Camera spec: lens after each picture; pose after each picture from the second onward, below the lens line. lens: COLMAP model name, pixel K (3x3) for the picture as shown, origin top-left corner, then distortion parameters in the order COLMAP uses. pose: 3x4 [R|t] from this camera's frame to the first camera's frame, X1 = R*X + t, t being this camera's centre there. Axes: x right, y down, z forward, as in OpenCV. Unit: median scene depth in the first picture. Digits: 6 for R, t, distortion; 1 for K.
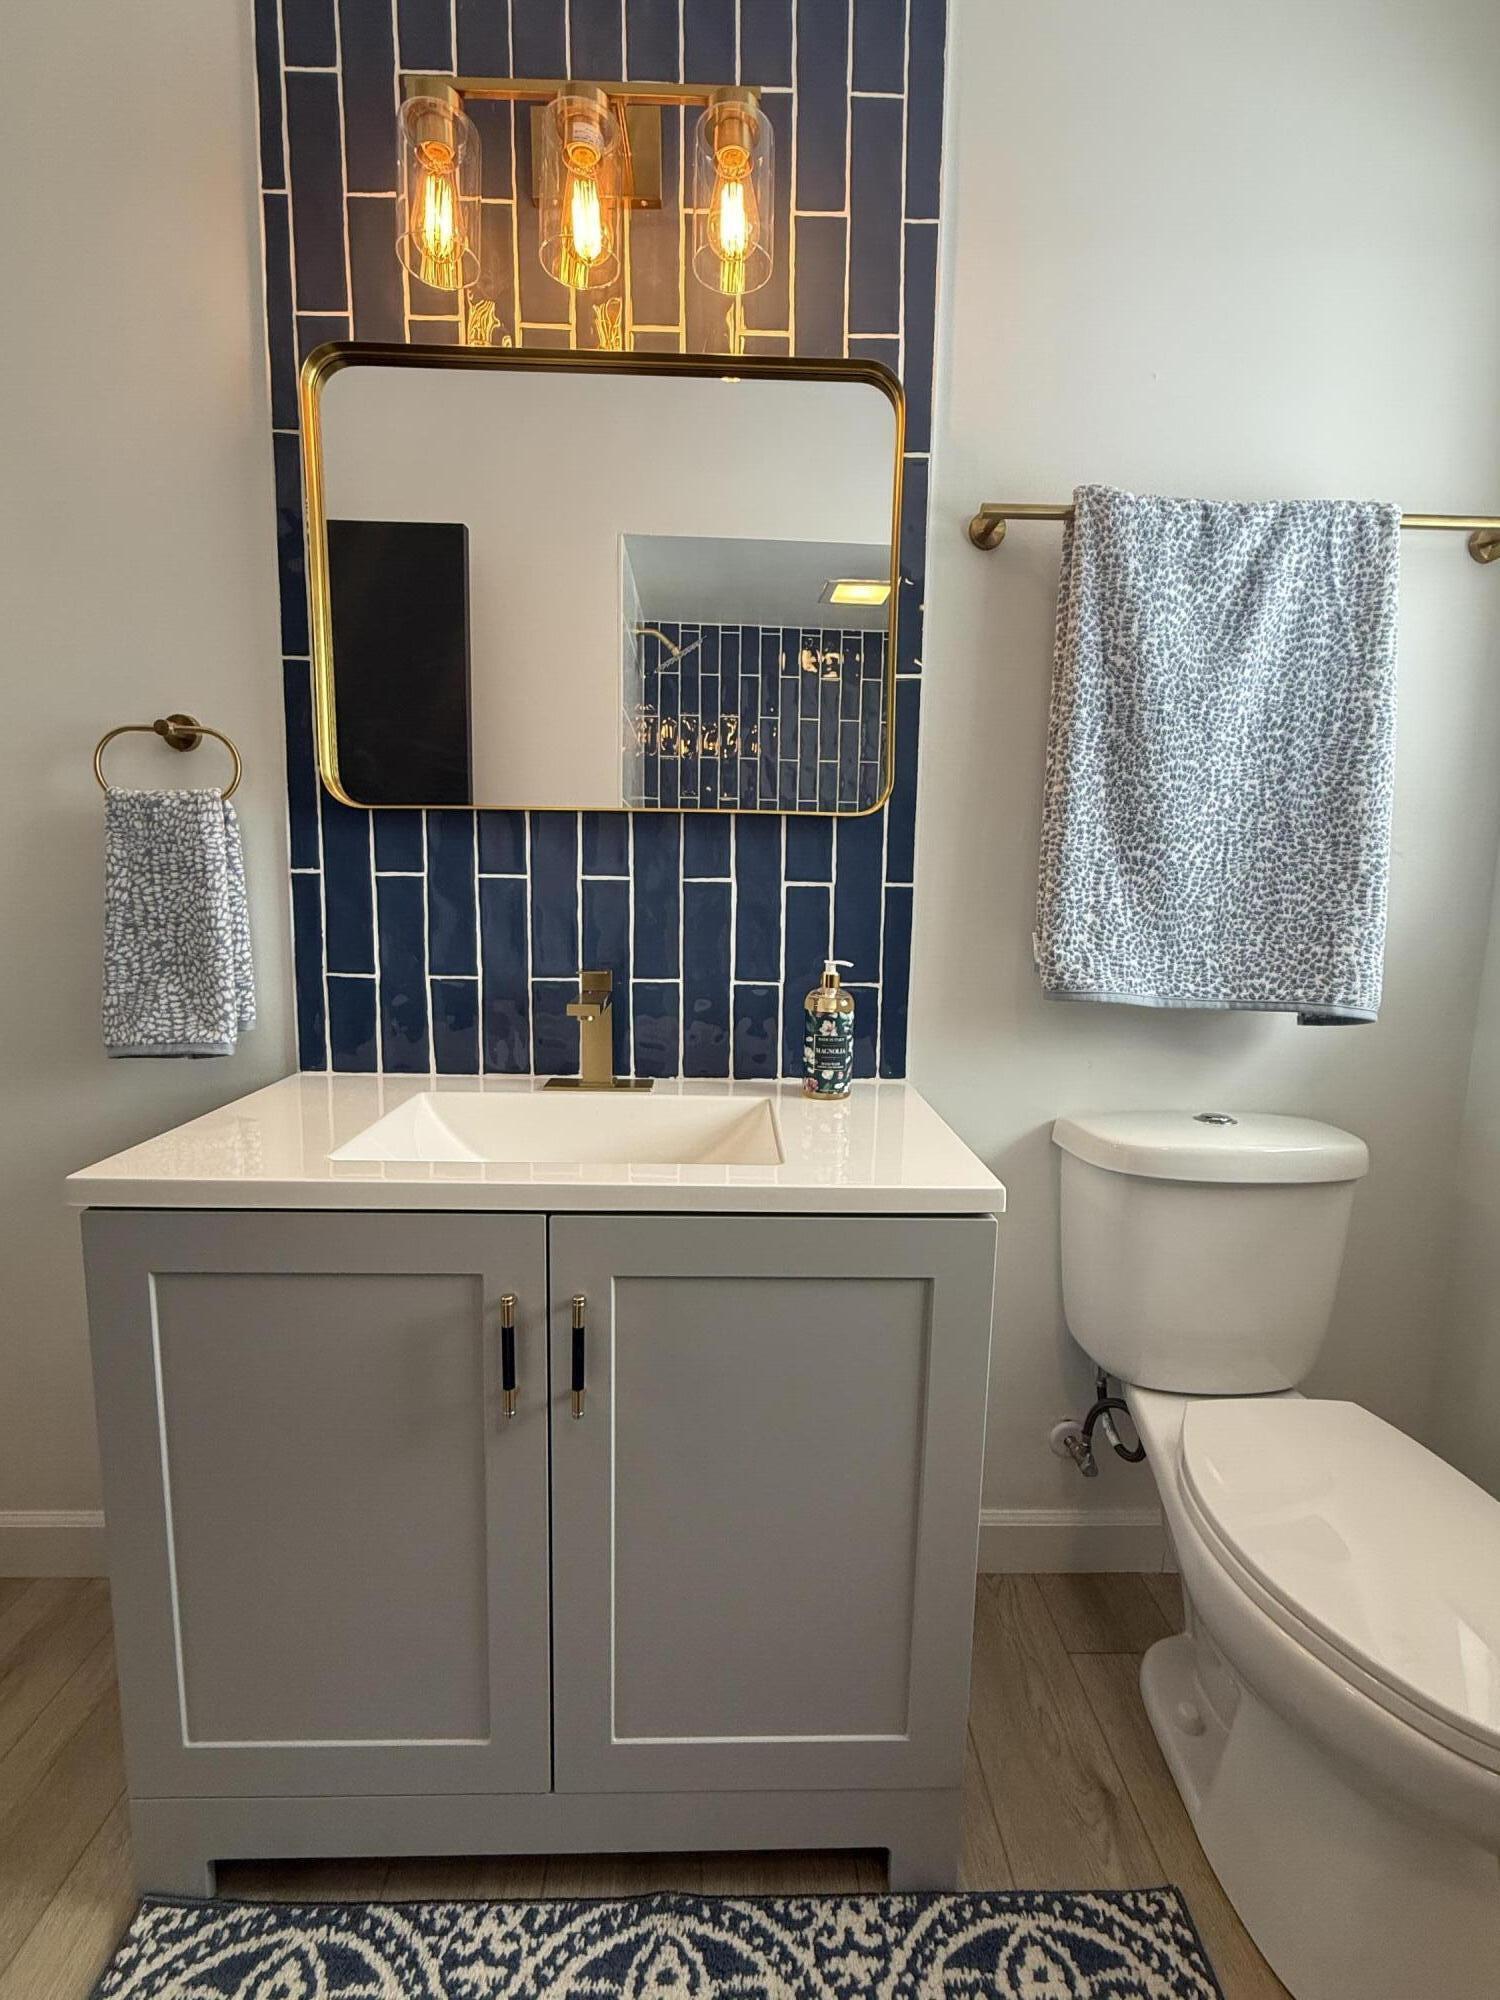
lens RADIAL K [[875.2, 0, 748.3], [0, 875.2, 995.6], [0, 0, 1]] dist [-0.000736, 0.000784]
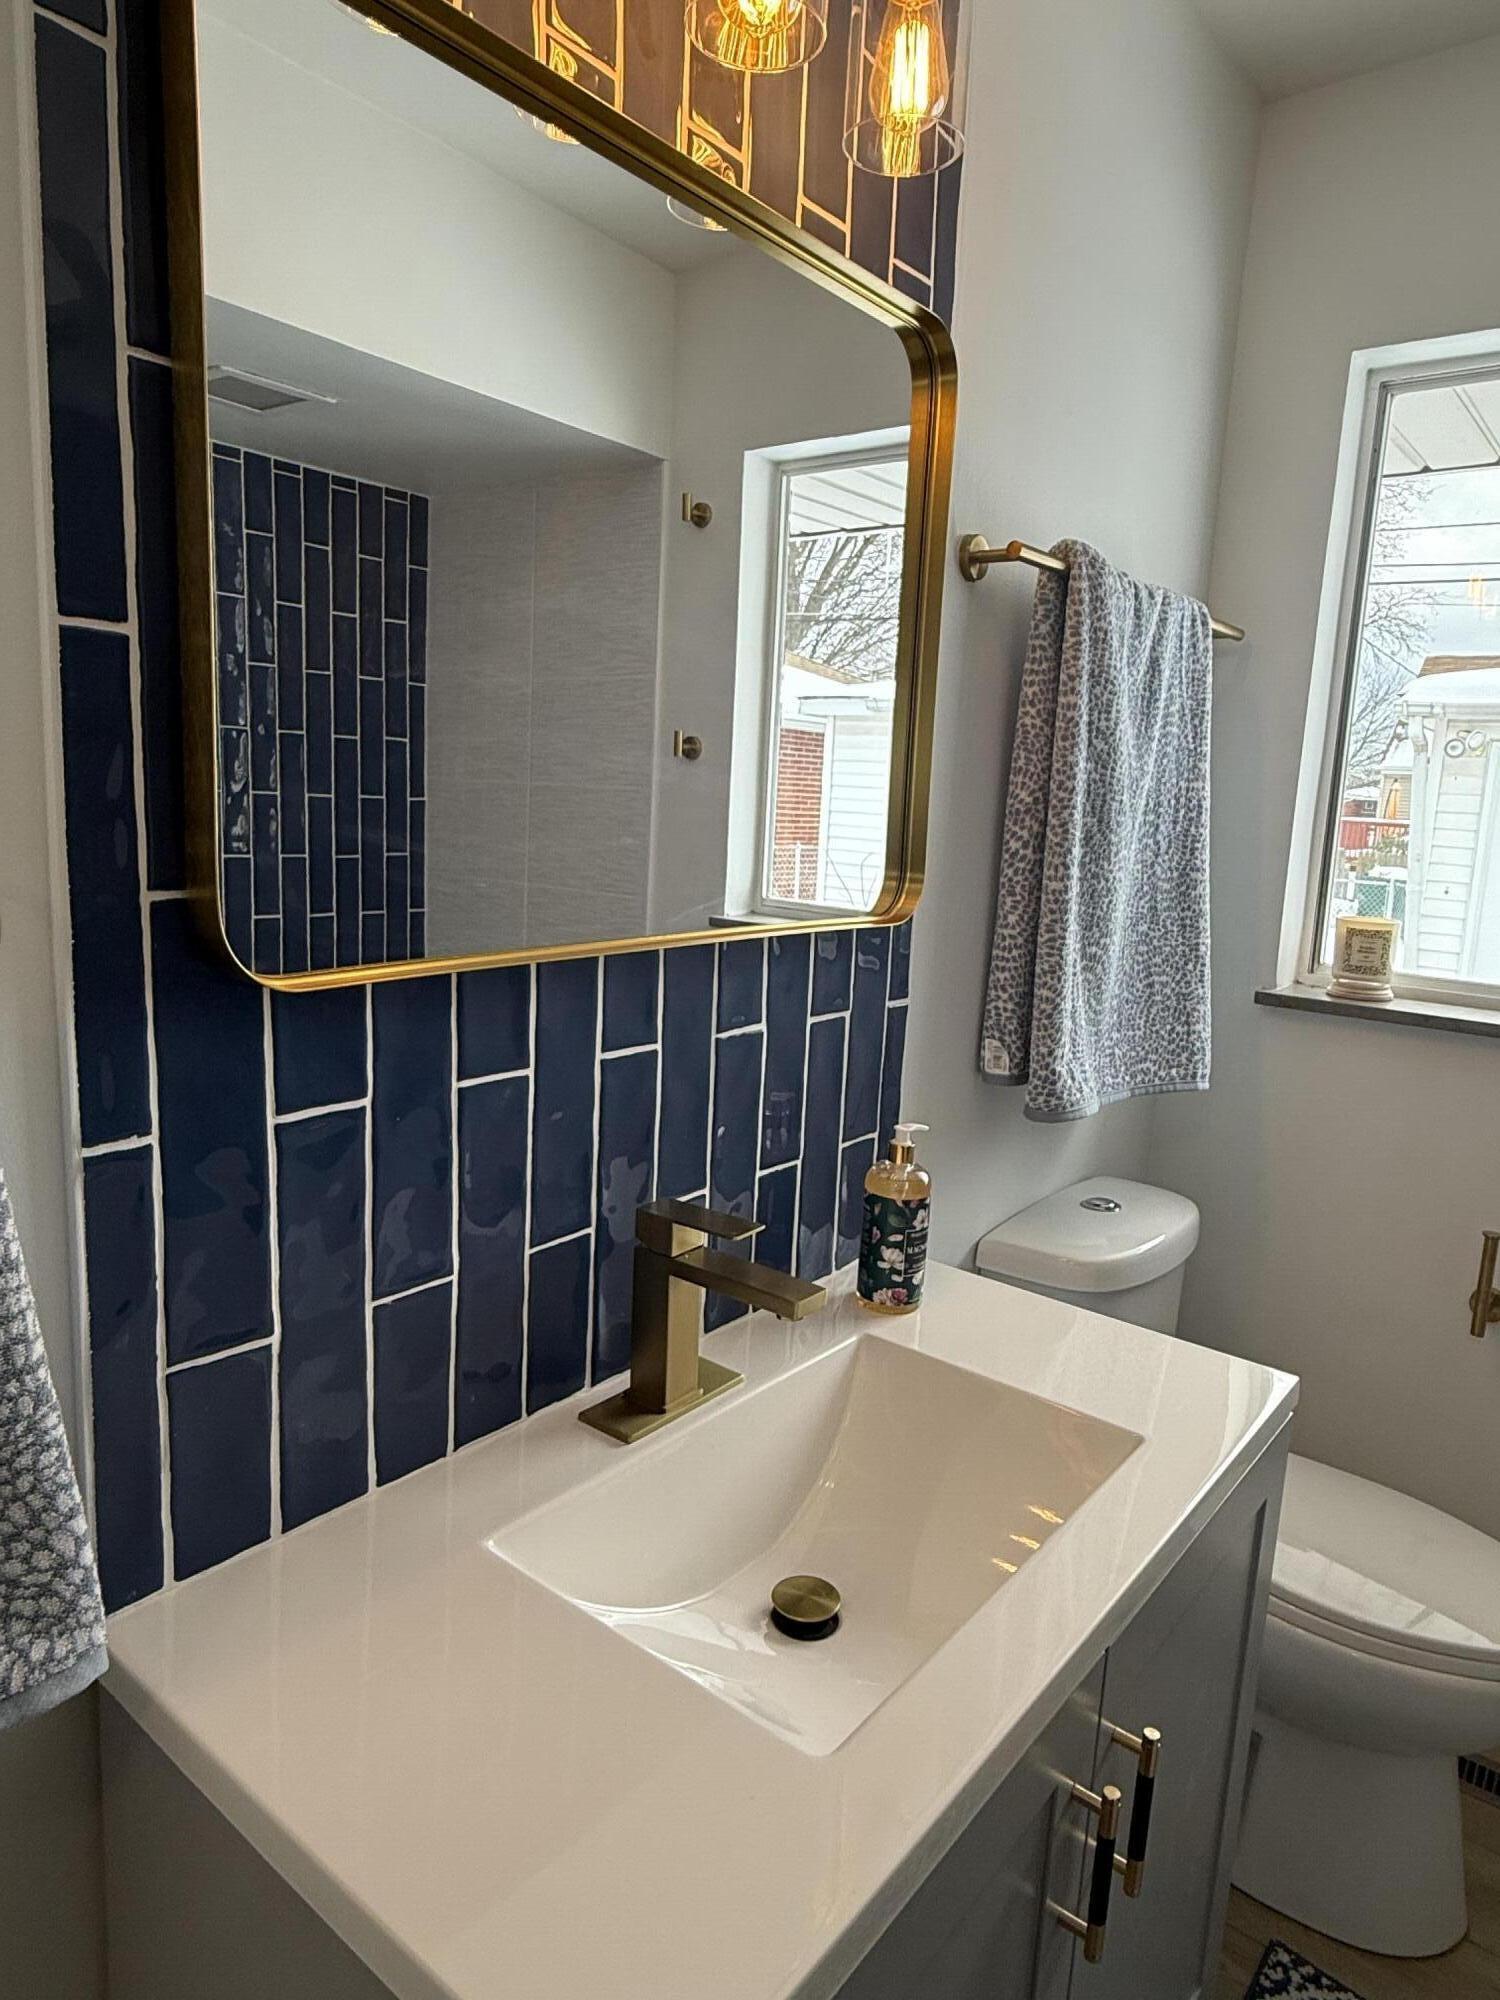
lens RADIAL K [[1243.7, 0, 743.1], [0, 1243.7, 980.7], [0, 0, 1]] dist [-0.004058, -0.000479]
pose [[0.648026, -0.104705, 0.754387, -0.795377], [0.058493, 0.994422, 0.087774, -0.269610], [-0.759369, -0.012753, 0.650536, 0.431682]]
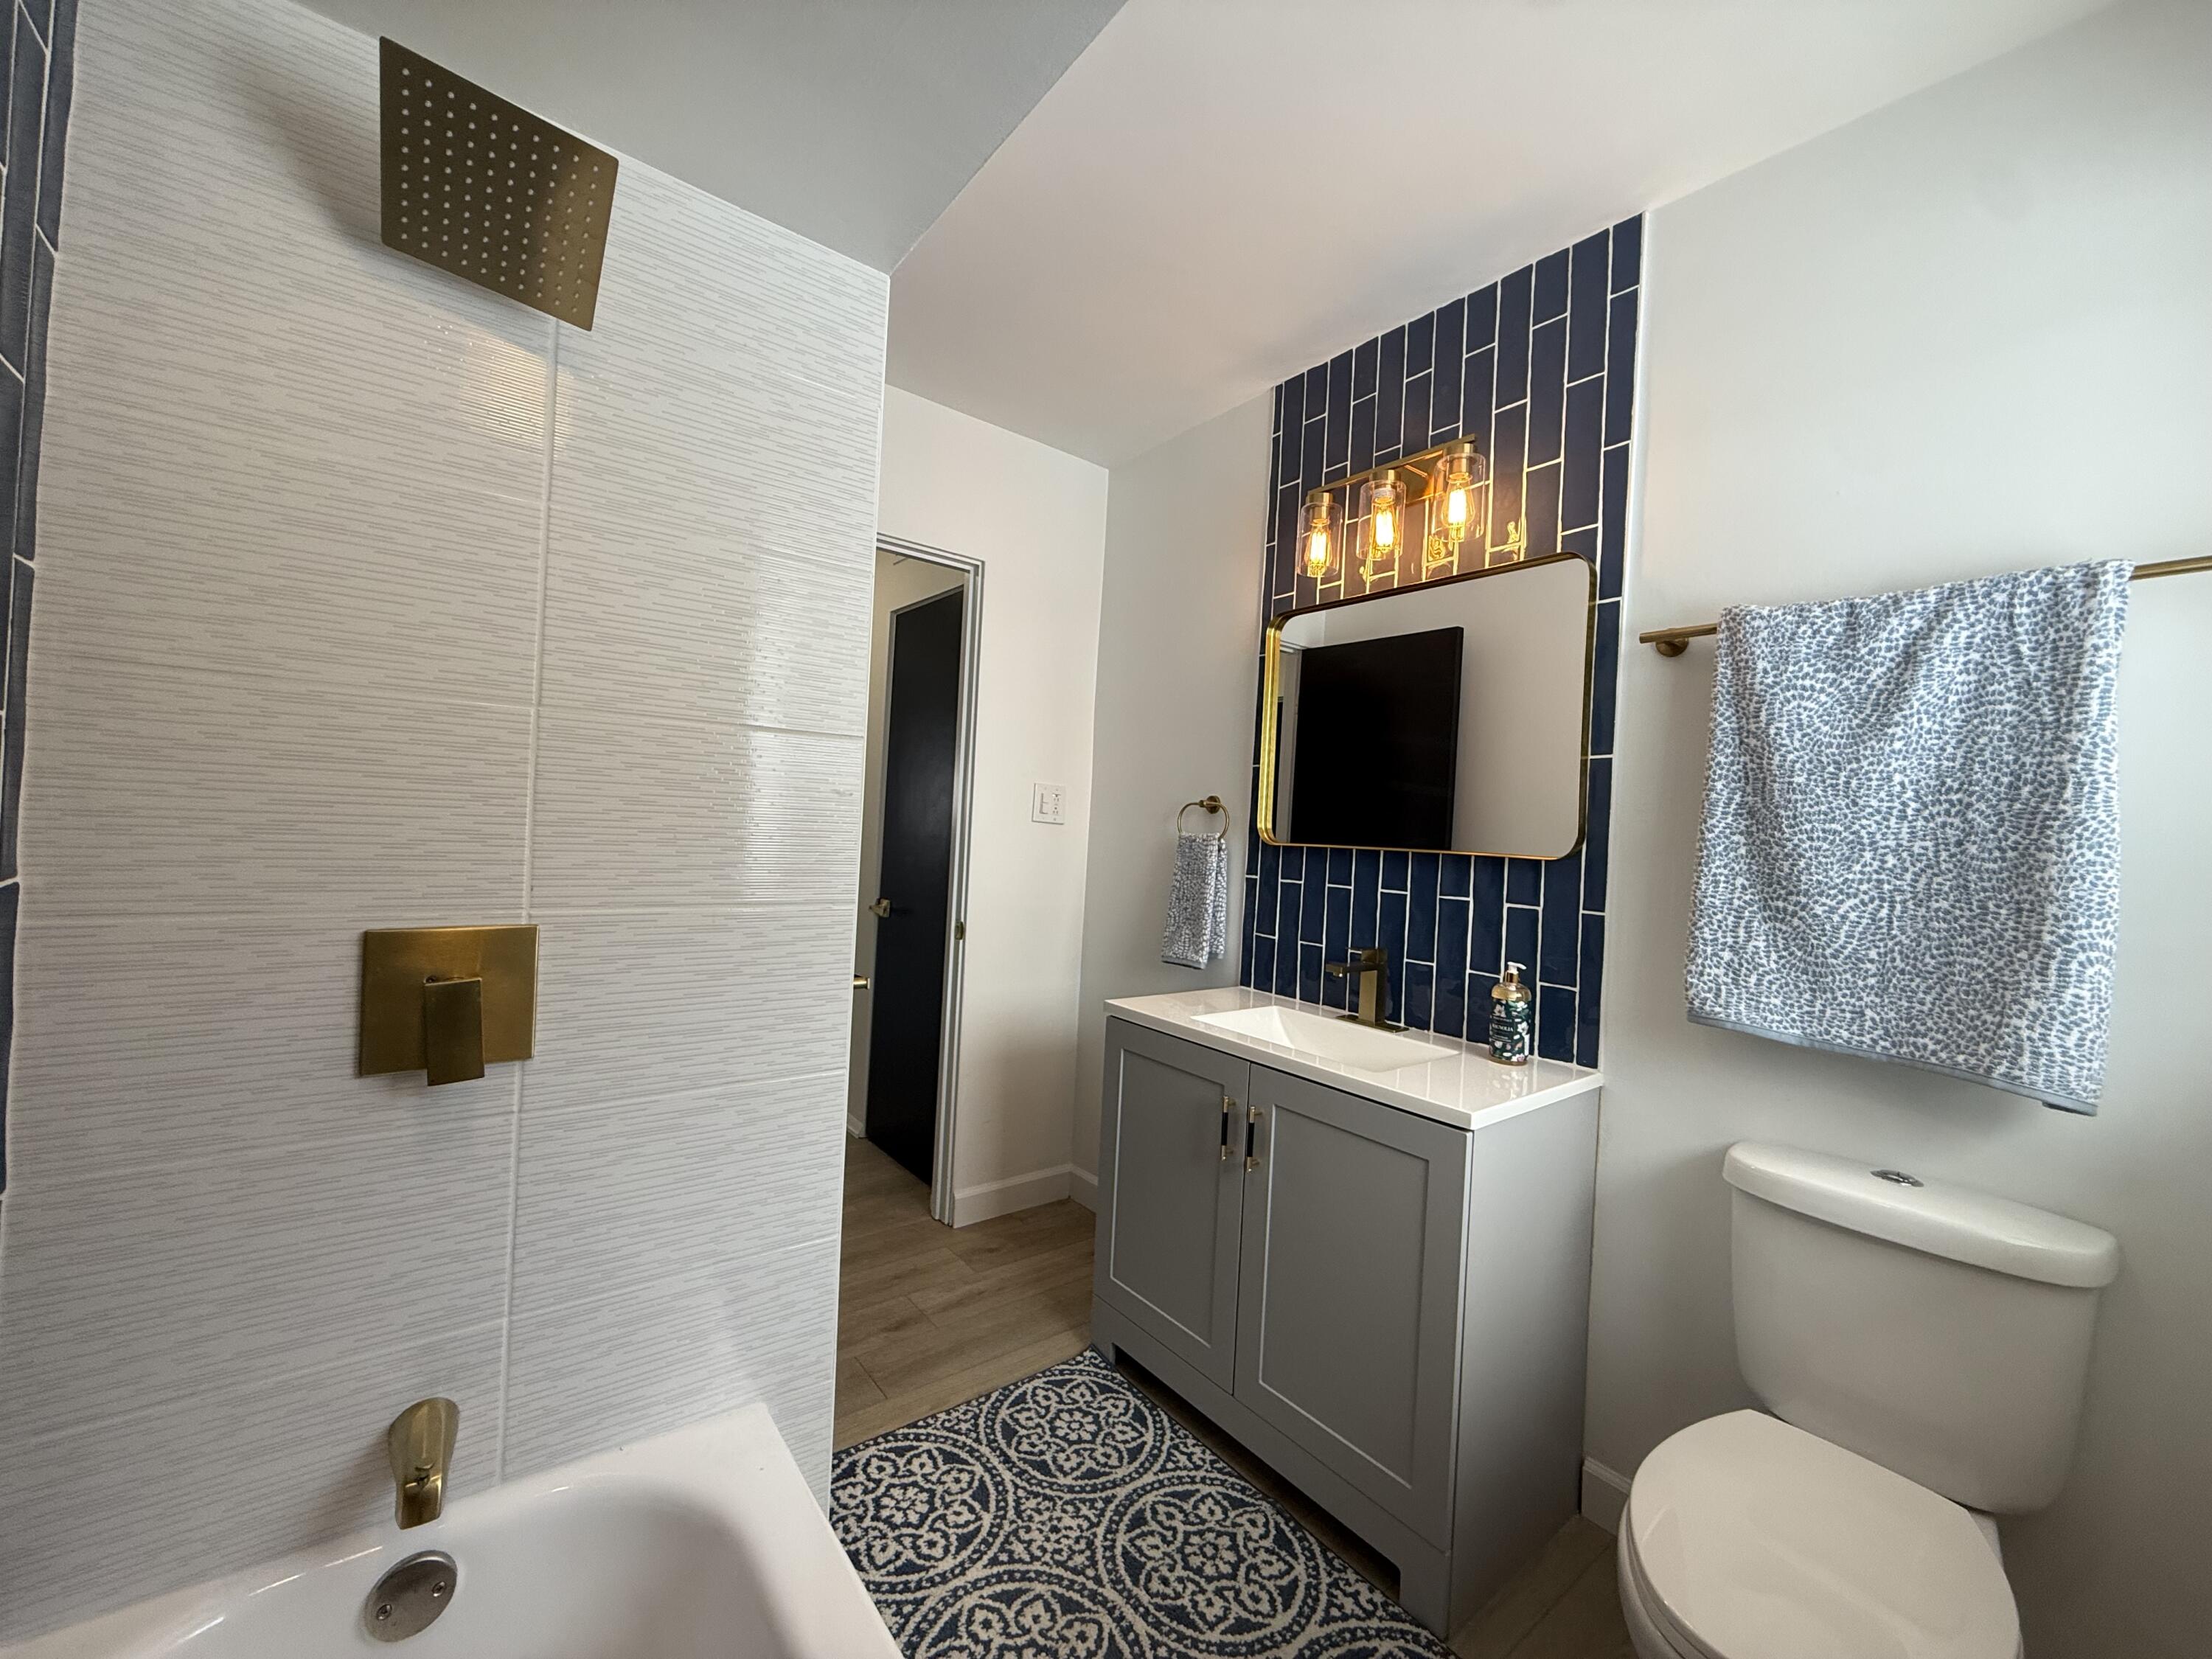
lens RADIAL K [[877.1, 0, 1100.5], [0, 877.1, 829.5], [0, 0, 1]] dist [-0.000005, -0.000104]
pose [[0.593615, 0.012765, -0.804648, 0.843515], [-0.143329, 0.985565, -0.090103, -0.029707], [0.791882, 0.168816, 0.586876, -0.378570]]
